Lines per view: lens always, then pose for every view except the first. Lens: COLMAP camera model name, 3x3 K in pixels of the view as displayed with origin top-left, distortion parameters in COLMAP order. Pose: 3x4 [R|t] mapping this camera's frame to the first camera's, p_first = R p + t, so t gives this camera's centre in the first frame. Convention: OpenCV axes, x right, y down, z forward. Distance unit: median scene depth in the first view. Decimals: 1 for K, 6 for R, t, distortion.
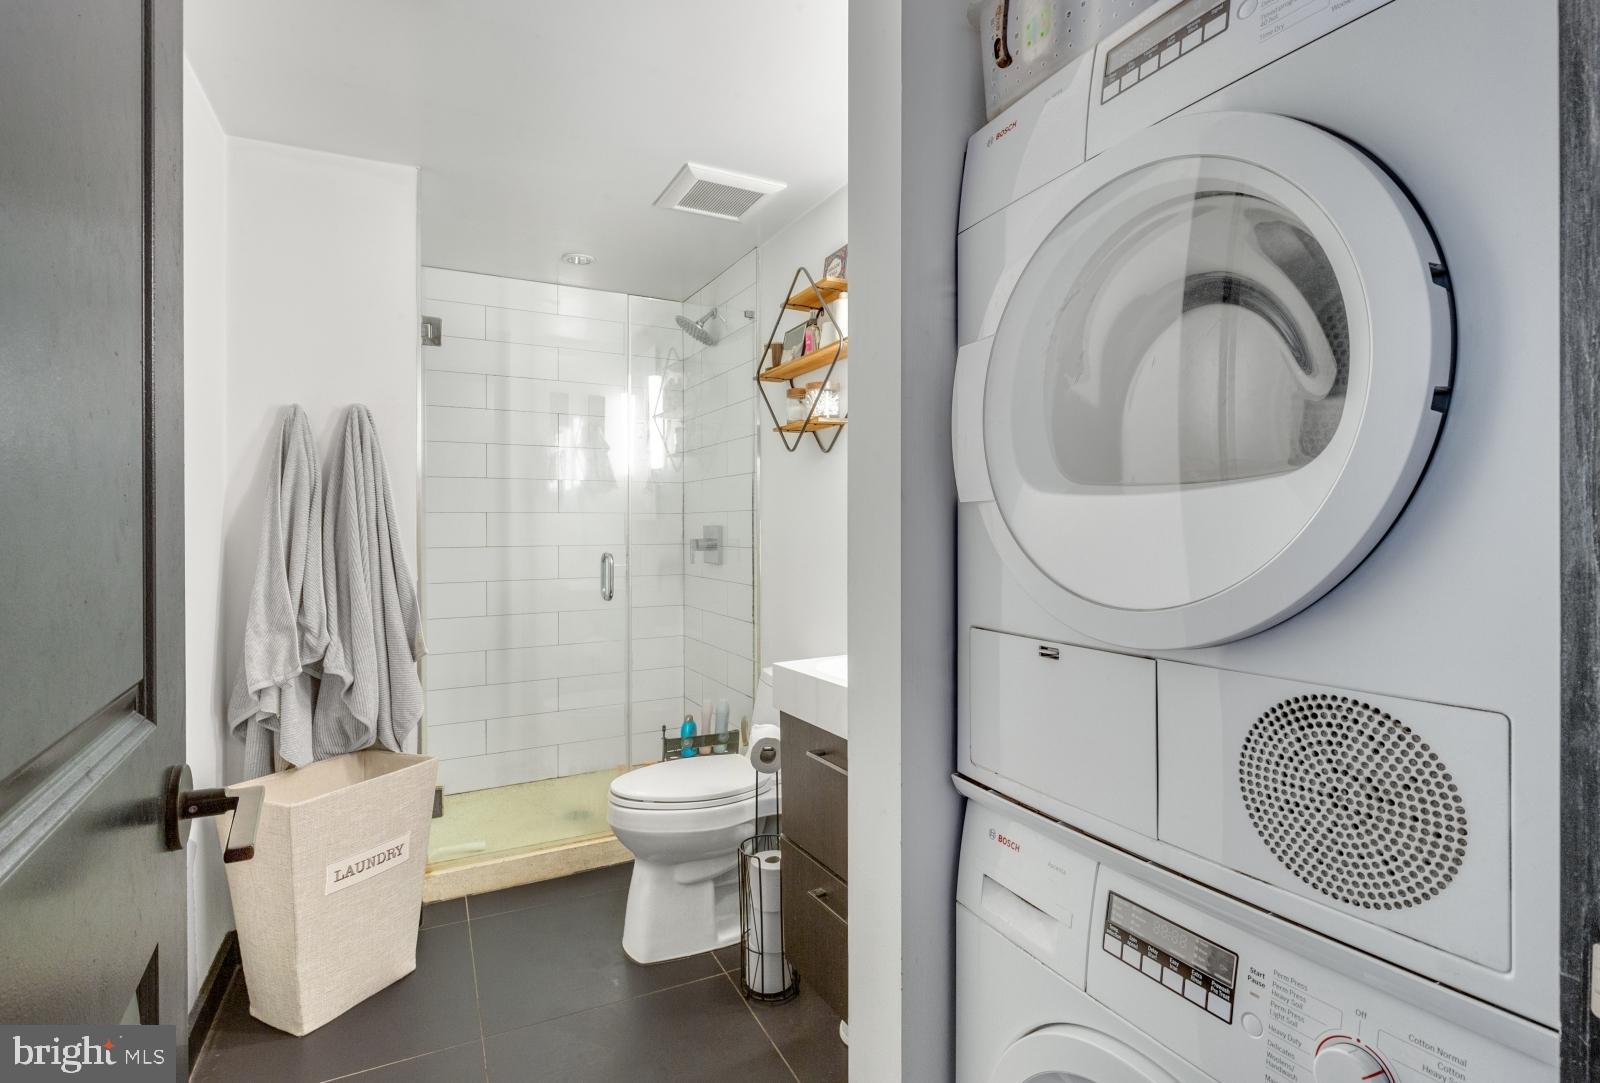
lens RADIAL K [[800.4, 0, 803.2], [0, 800.4, 529.6], [0, 0, 1]] dist [0.000552, 0.000046]
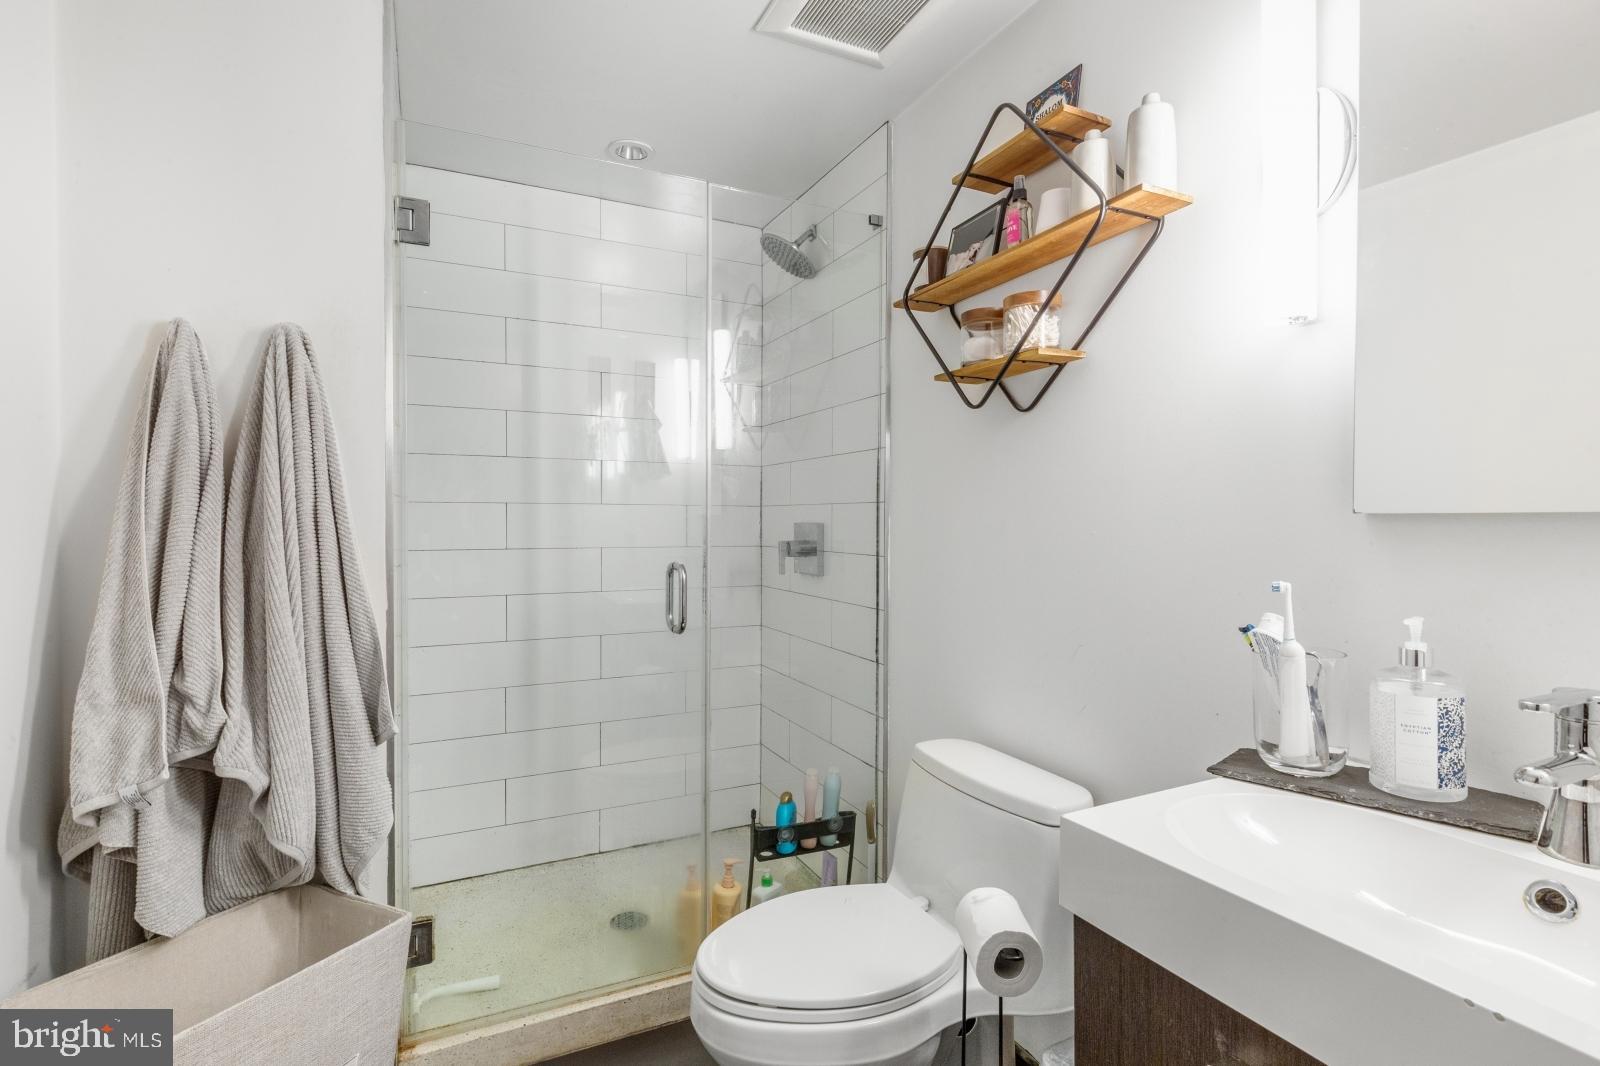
lens RADIAL K [[794.4, 0, 799.4], [0, 794.4, 542.1], [0, 0, 1]] dist [0.009986, -0.000078]
pose [[0.999136, 0.009466, -0.040463, -0.139883], [-0.008492, 0.999671, 0.024182, -0.007457], [0.040678, -0.023818, 0.998888, 0.406448]]
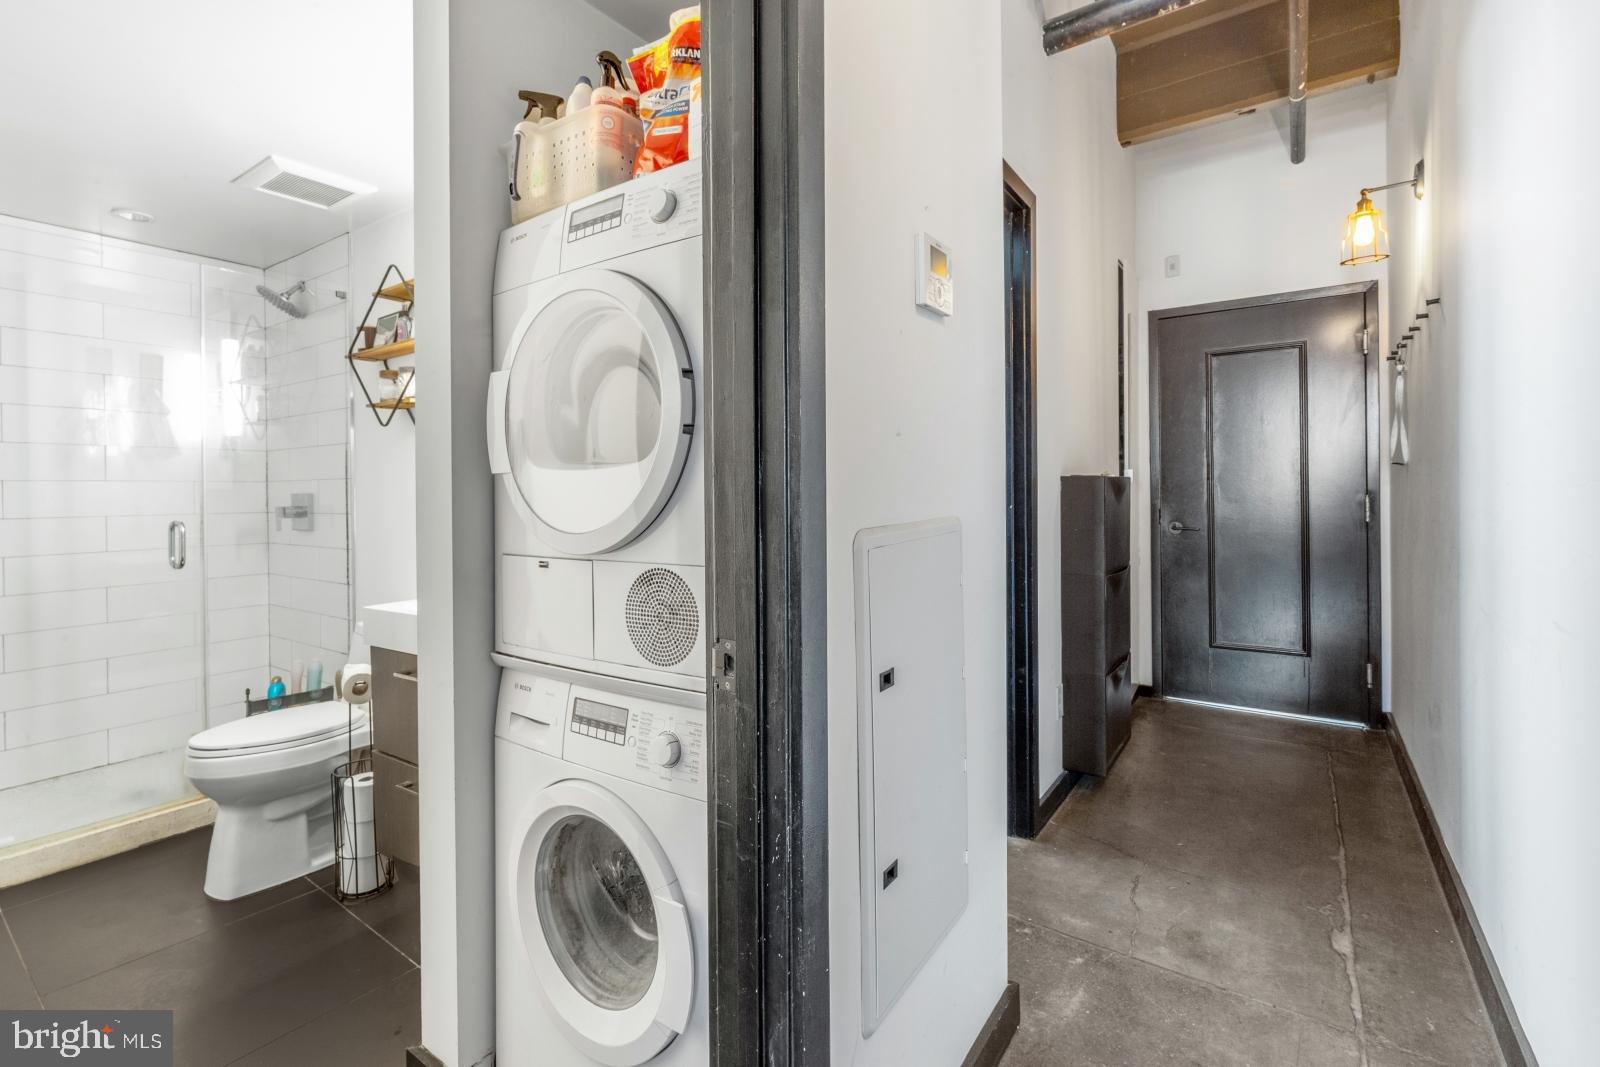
lens RADIAL K [[747.0, 0, 785.9], [0, 747.0, 503.0], [0, 0, 1]] dist [0.000653, -0.000251]
pose [[0.894893, -0.007982, 0.446210, 0.022823], [0.005685, 0.999963, 0.006485, 0.006672], [-0.446245, -0.003267, 0.894905, -0.208890]]
